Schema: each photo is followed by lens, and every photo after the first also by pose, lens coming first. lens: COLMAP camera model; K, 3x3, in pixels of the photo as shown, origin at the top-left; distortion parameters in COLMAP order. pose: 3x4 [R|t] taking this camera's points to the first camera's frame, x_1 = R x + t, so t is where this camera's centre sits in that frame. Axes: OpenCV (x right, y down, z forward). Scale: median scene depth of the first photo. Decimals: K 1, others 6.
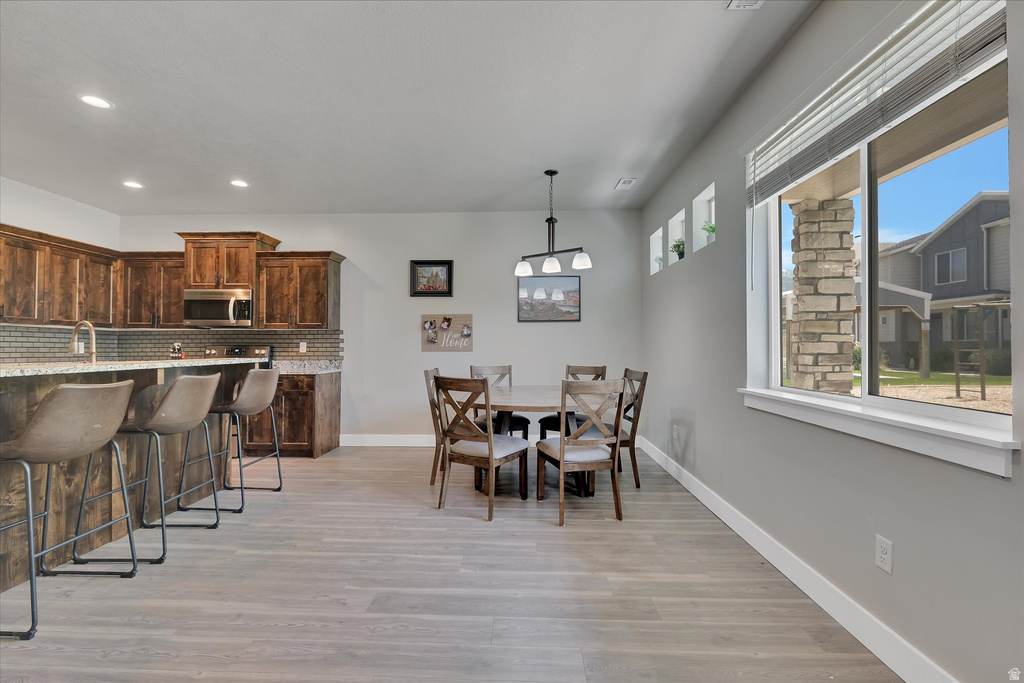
lens RADIAL K [[463.3, 0, 505.0], [0, 463.3, 340.3], [0, 0, 1]] dist [0.000919, -0.002035]
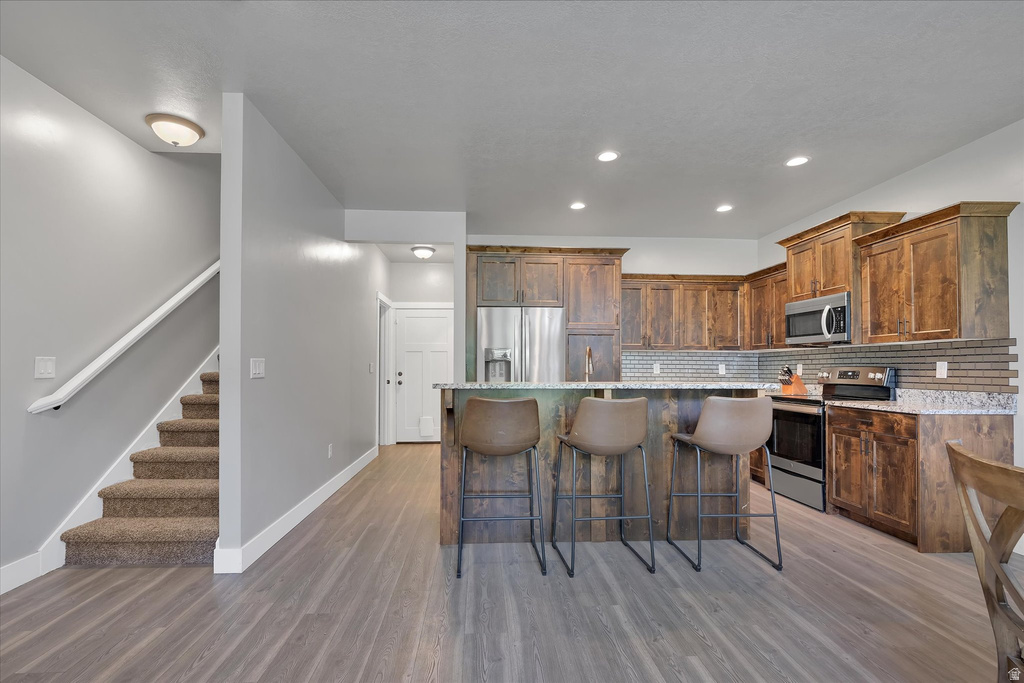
lens RADIAL K [[463.3, 0, 497.2], [0, 463.3, 359.0], [0, 0, 1]] dist [0.000919, -0.002035]
pose [[0.087096, -0.018624, -0.996026, 0.156768], [0.011986, 0.999772, -0.017646, 0.005172], [0.996128, -0.010401, 0.087299, 0.406996]]
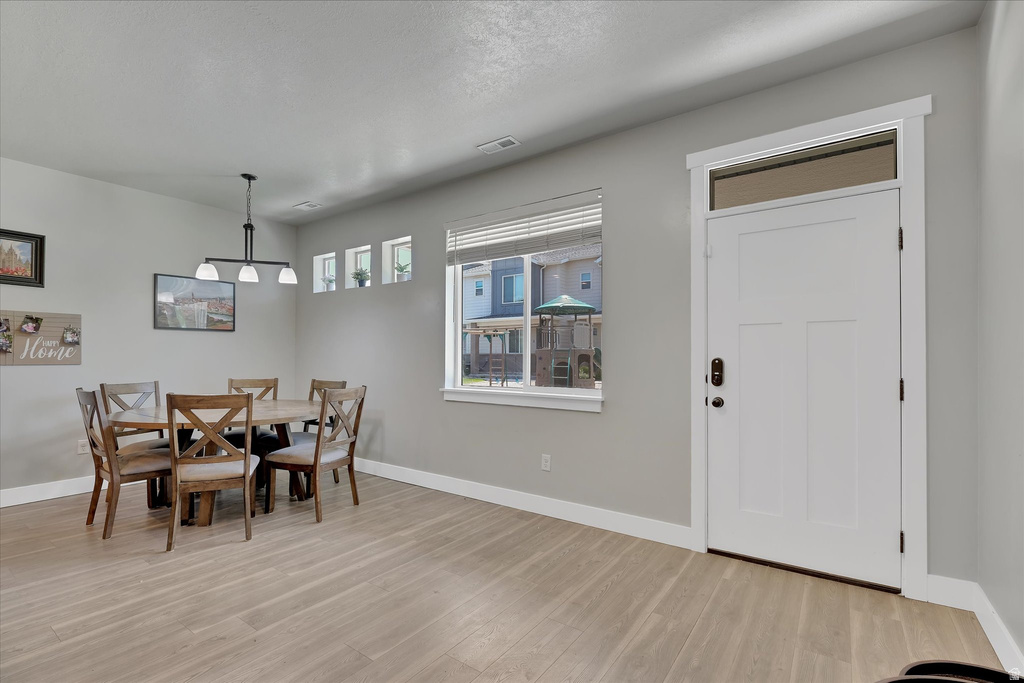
lens RADIAL K [[463.3, 0, 531.7], [0, 463.3, 355.1], [0, 0, 1]] dist [0.000919, -0.002035]
pose [[0.529456, 0.005928, 0.848317, -0.373578], [-0.015017, 0.999884, 0.002386, -0.004954], [-0.848204, -0.014003, 0.529484, -0.004945]]
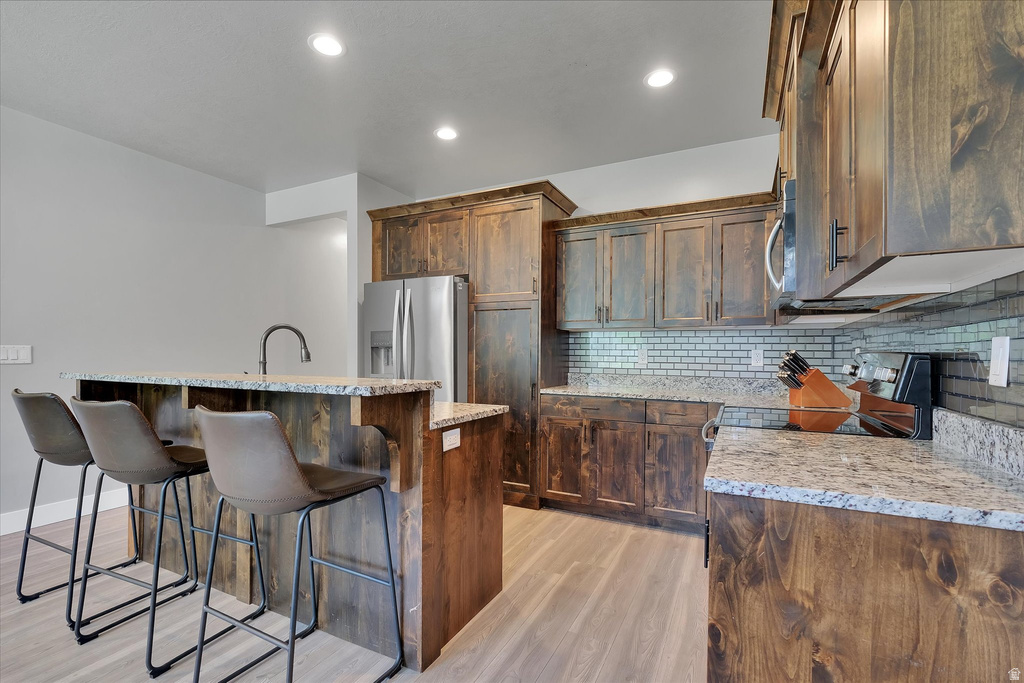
lens RADIAL K [[463.3, 0, 475.8], [0, 463.3, 354.5], [0, 0, 1]] dist [0.000919, -0.002035]
pose [[-0.414065, -0.002495, -0.910244, -0.171202], [0.010194, 0.999921, -0.007378, 0.013601], [0.910190, -0.012334, -0.414007, 1.009333]]
